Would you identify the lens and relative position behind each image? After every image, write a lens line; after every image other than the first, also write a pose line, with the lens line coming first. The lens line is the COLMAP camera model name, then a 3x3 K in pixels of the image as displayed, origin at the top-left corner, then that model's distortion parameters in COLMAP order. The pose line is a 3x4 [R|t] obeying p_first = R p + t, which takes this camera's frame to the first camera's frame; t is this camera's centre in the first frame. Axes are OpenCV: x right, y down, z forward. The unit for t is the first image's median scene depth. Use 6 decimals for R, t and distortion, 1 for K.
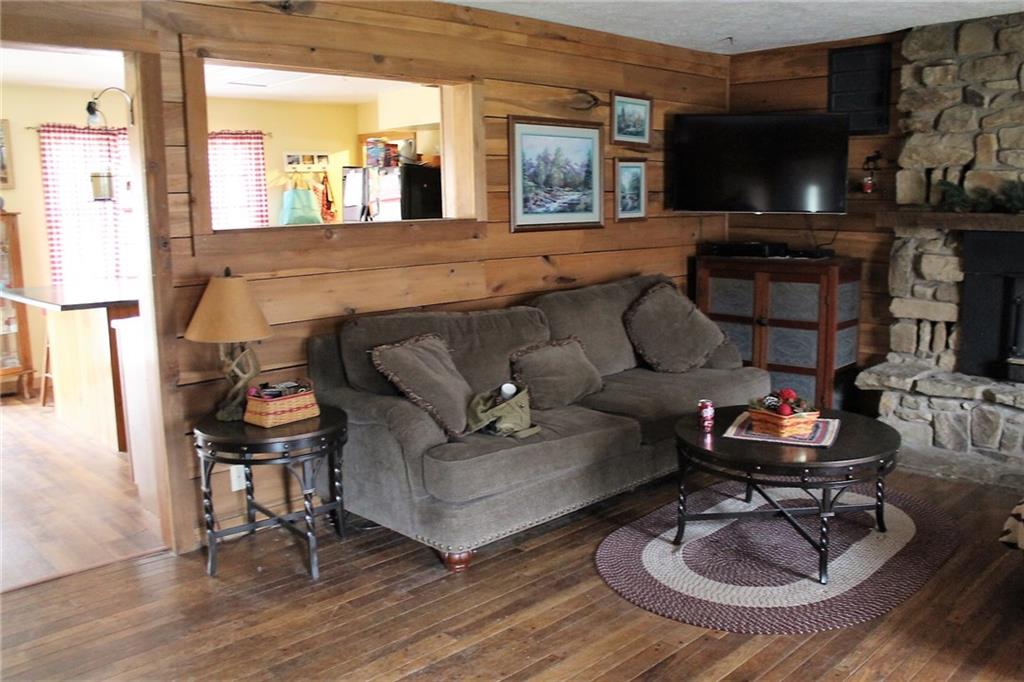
lens RADIAL K [[890.8, 0, 508.8], [0, 890.8, 341.1], [0, 0, 1]] dist [-0.144303, 0.126145]
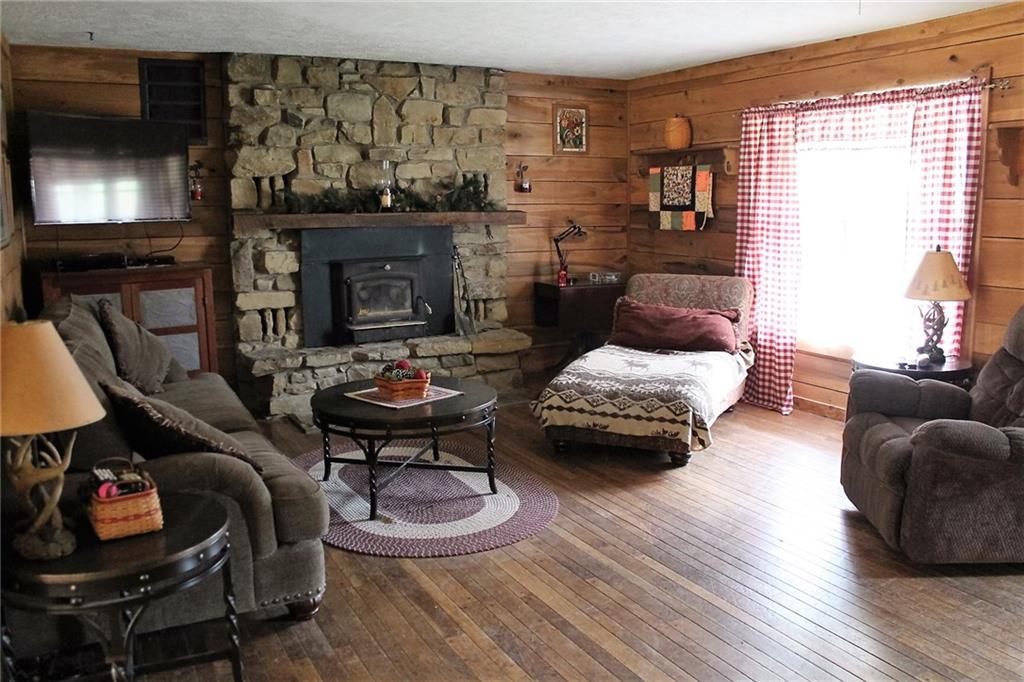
lens RADIAL K [[890.8, 0, 540.5], [0, 890.8, 335.7], [0, 0, 1]] dist [-0.144303, 0.126145]
pose [[0.266129, -0.138491, 0.953937, -0.558282], [0.159386, 0.982325, 0.098147, -0.048031], [-0.950669, 0.125924, 0.283499, 0.344042]]
